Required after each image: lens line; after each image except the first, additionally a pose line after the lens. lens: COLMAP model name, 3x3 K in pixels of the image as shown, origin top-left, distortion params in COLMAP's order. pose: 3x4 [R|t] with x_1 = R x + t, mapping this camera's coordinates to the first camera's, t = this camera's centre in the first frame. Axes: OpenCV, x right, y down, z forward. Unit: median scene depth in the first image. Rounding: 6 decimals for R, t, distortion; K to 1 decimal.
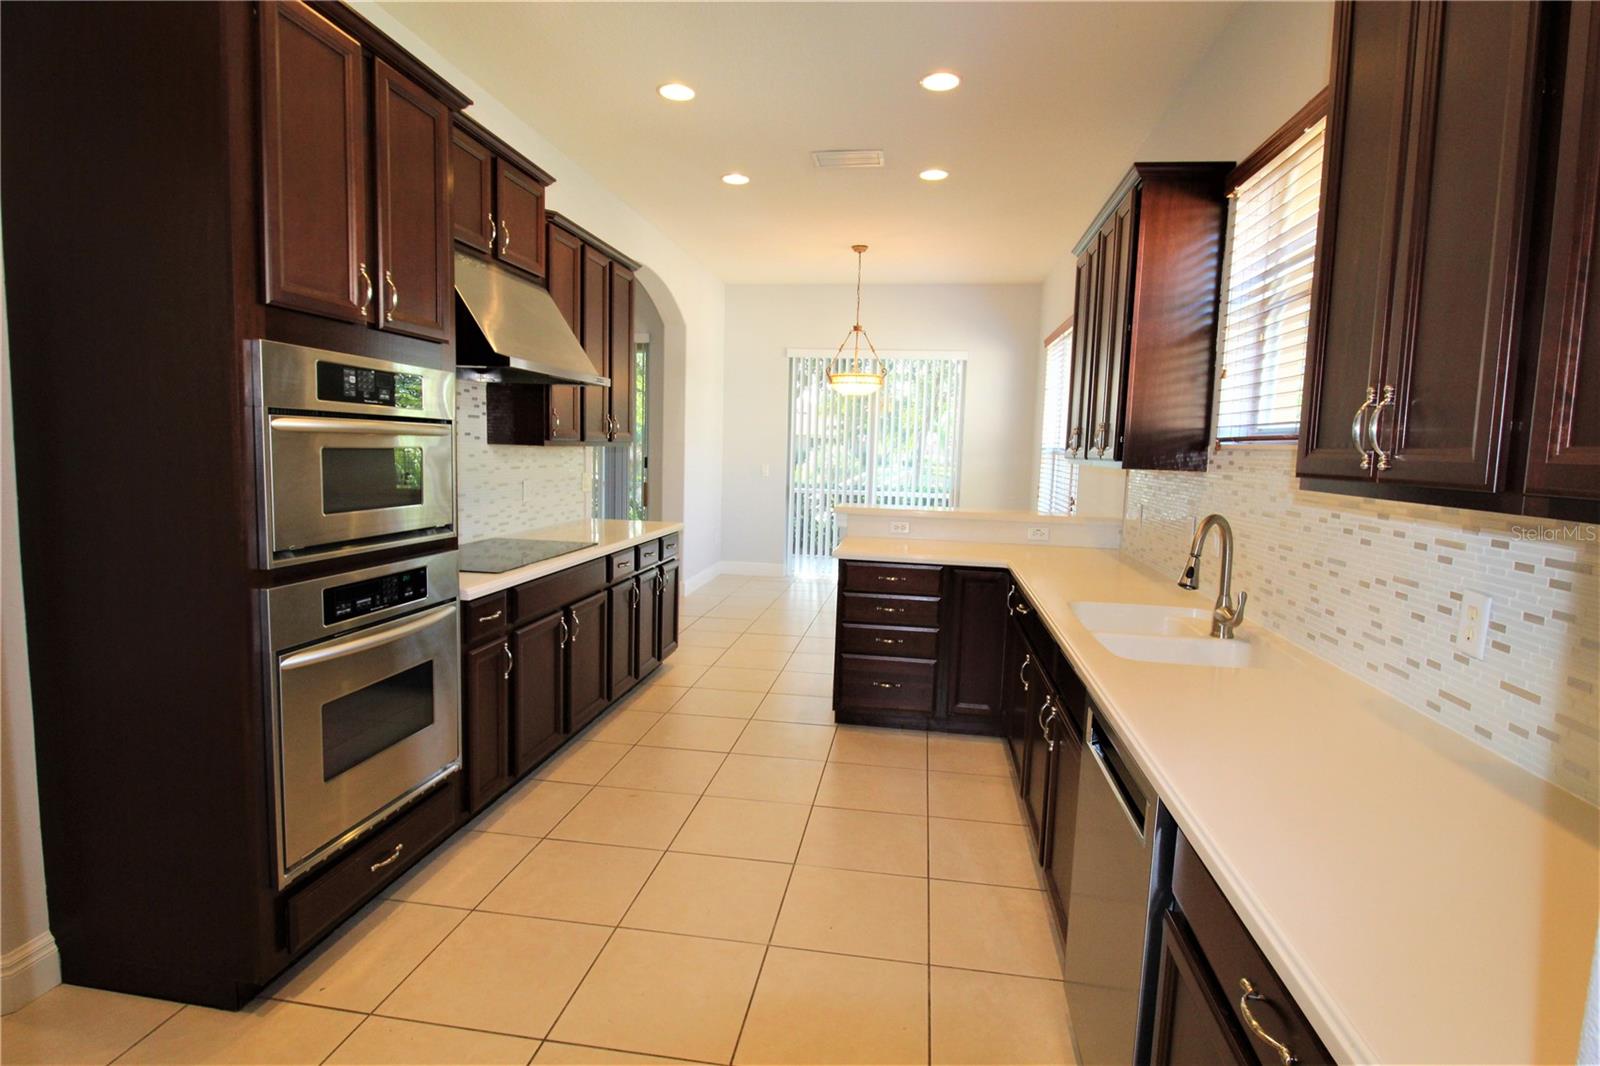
lens RADIAL K [[777.5, 0, 806.7], [0, 777.5, 523.4], [0, 0, 1]] dist [-0.010700, 0.000770]
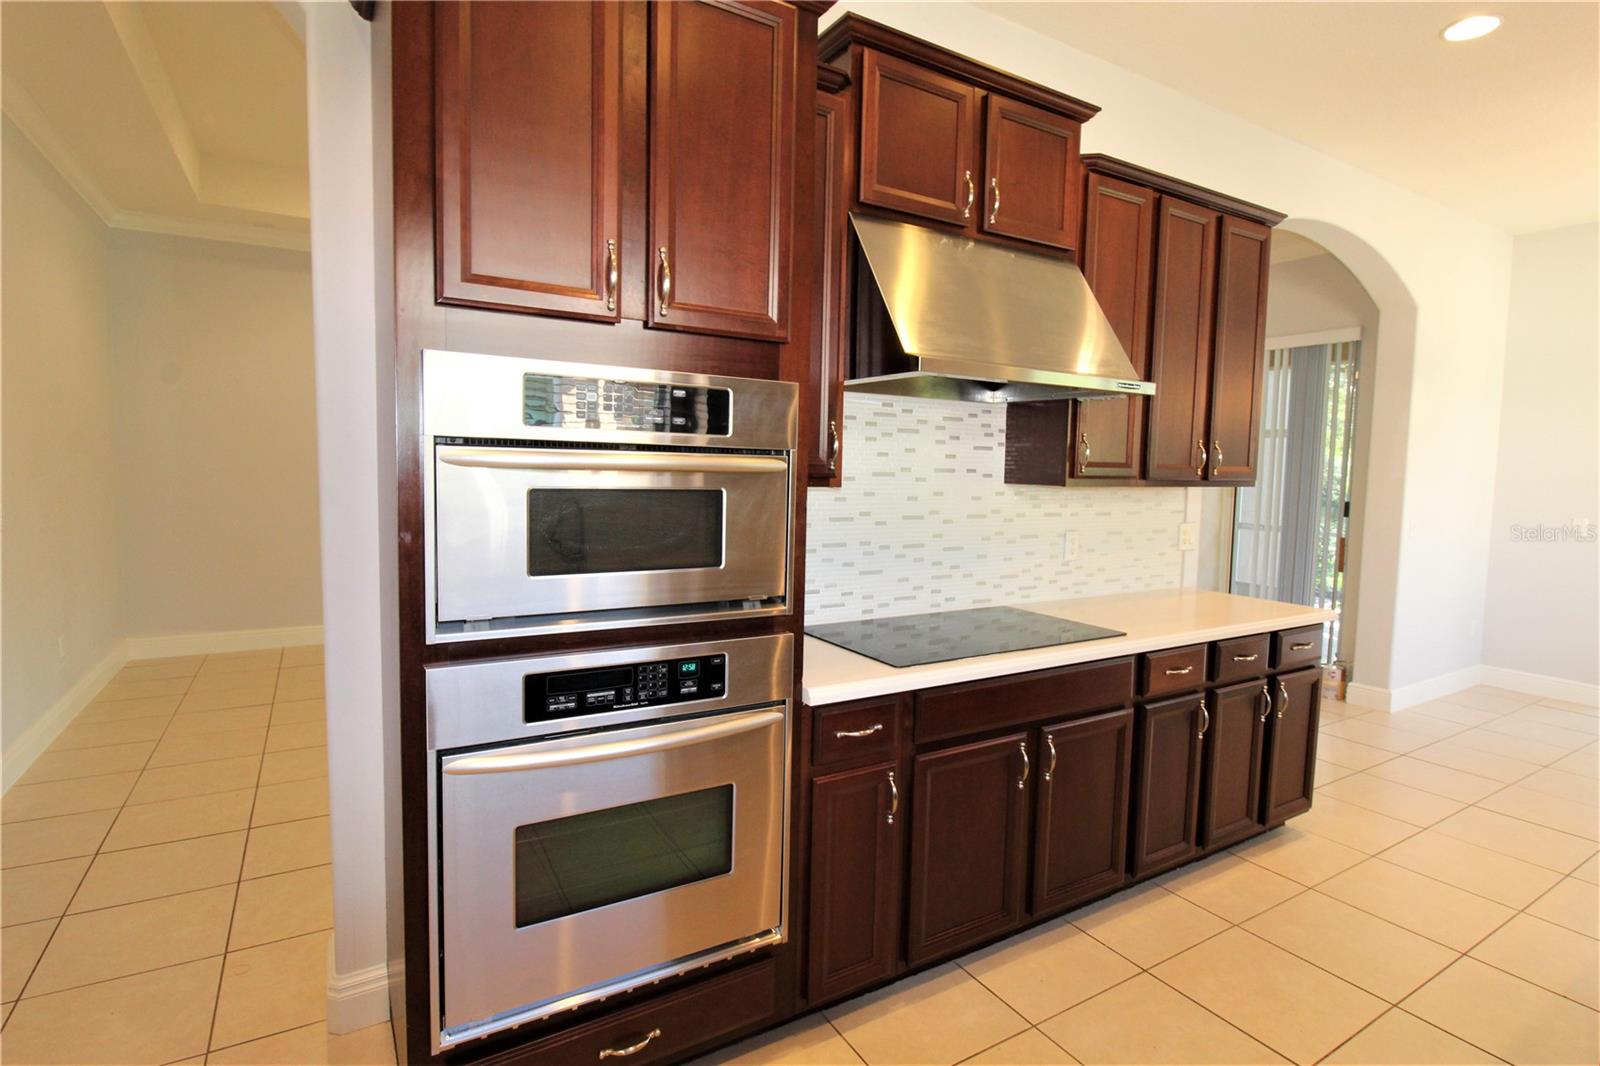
lens RADIAL K [[777.5, 0, 786.5], [0, 777.5, 528.9], [0, 0, 1]] dist [-0.010700, 0.000770]
pose [[0.629412, 0.044344, -0.775805, 0.055398], [-0.079096, 0.996841, -0.007193, -0.034661], [0.773036, 0.065890, 0.630931, 0.348933]]
